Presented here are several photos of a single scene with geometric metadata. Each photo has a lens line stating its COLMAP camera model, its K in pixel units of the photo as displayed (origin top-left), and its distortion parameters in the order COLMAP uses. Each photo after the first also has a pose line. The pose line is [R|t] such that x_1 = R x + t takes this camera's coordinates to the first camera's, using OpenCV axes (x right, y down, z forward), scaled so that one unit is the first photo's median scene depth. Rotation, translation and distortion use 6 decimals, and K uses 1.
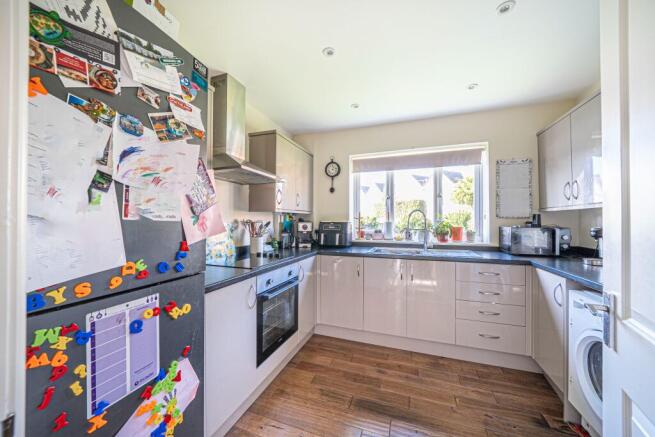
lens RADIAL K [[241.6, 0, 327.5], [0, 241.6, 218.5], [0, 0, 1]] dist [0.000494, 0.000032]
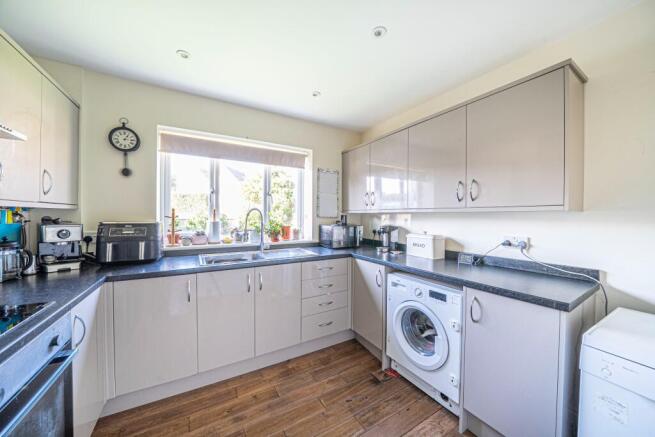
lens RADIAL K [[230.0, 0, 327.5], [0, 230.0, 218.5], [0, 0, 1]] dist [-0.014560, 0.000339]
pose [[0.641722, -0.004733, 0.766922, -0.107281], [-0.014200, 0.999736, 0.018052, -0.017392], [-0.766806, -0.022474, 0.641486, 0.239887]]
